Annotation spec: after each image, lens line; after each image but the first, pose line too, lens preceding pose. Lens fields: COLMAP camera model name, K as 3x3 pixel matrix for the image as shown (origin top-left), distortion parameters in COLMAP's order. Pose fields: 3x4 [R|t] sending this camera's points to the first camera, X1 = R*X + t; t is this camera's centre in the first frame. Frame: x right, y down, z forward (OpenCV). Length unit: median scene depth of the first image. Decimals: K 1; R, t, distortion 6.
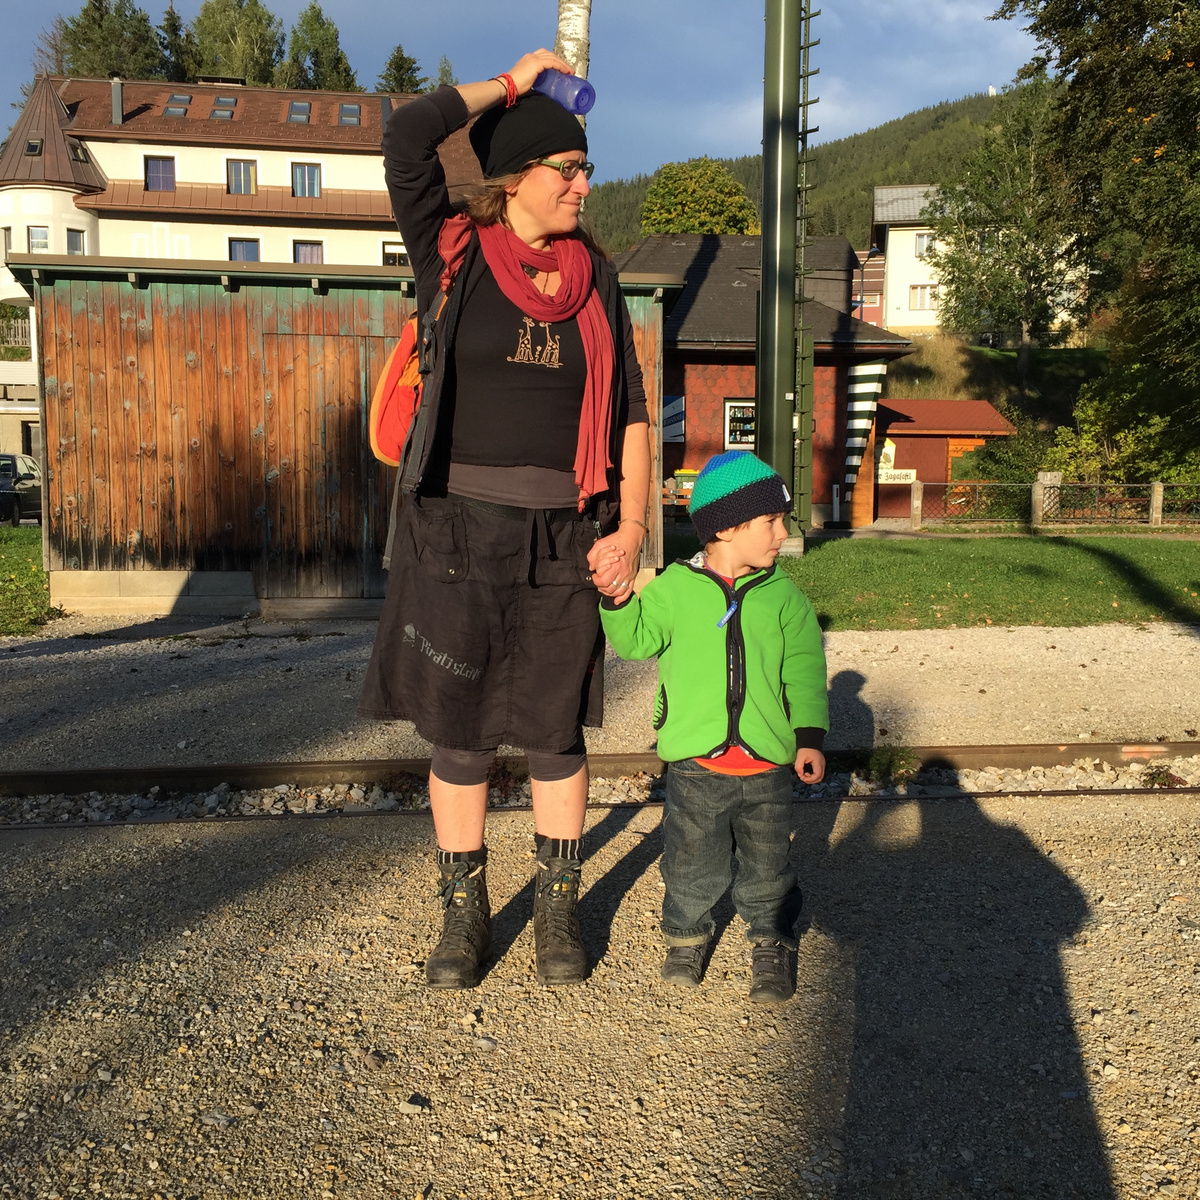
lens RADIAL K [[1376.5, 0, 645.1], [0, 1376.5, 567.8], [0, 0, 1]] dist [0.096728, -0.142316]
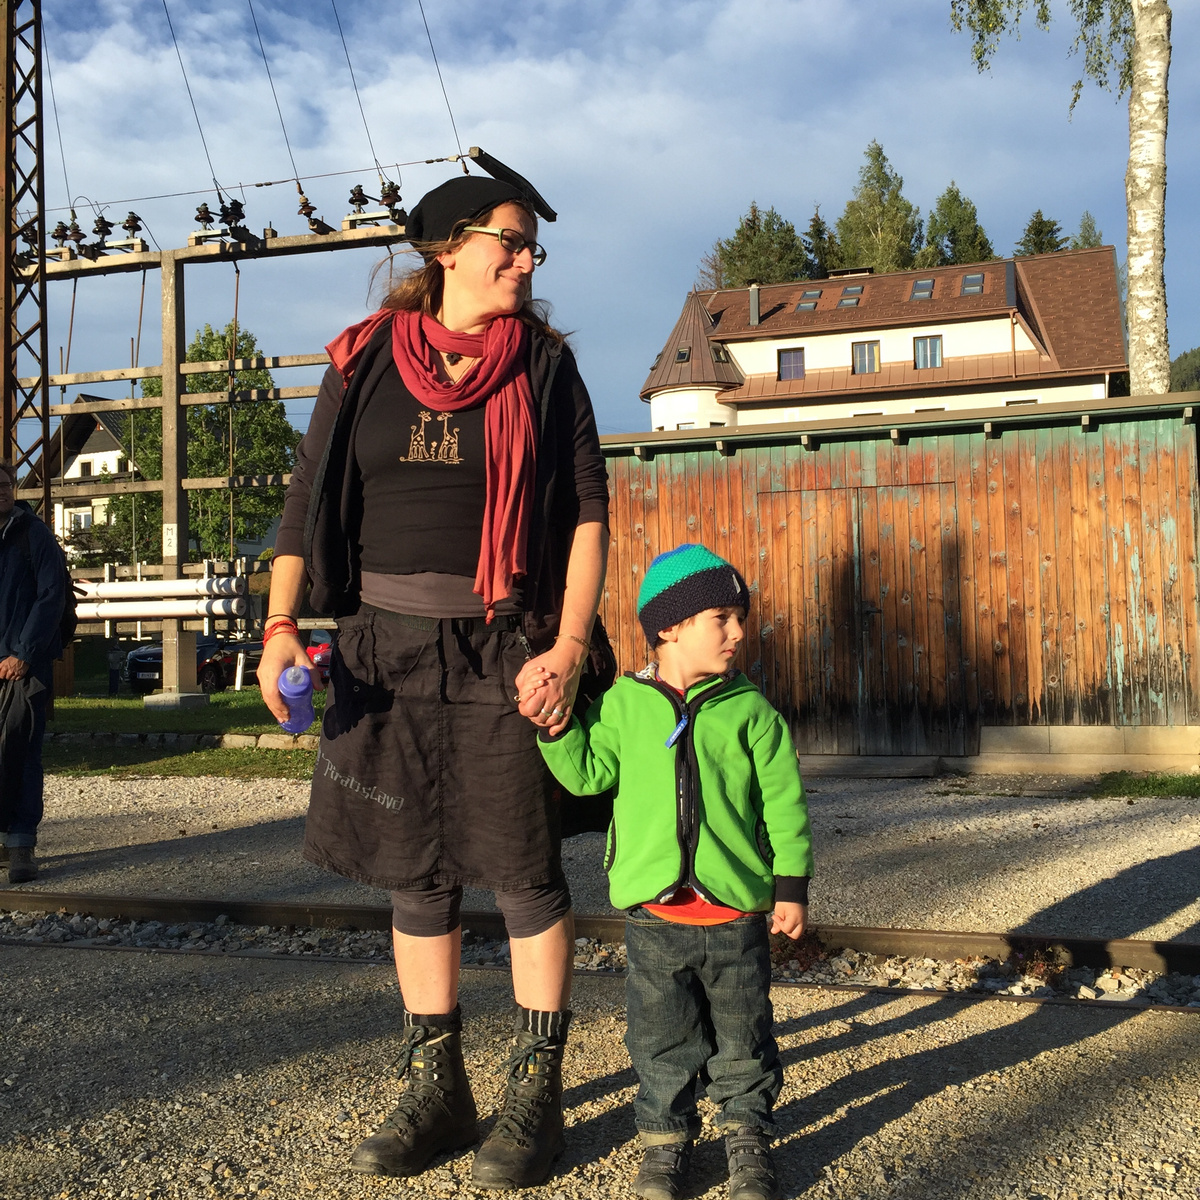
lens RADIAL K [[1376.5, 0, 645.1], [0, 1376.5, 567.8], [0, 0, 1]] dist [0.096728, -0.142316]
pose [[0.888589, -0.052157, -0.455729, 0.109972], [-0.002471, 0.992956, -0.118460, 0.006911], [0.458697, 0.106389, 0.882201, 0.066190]]
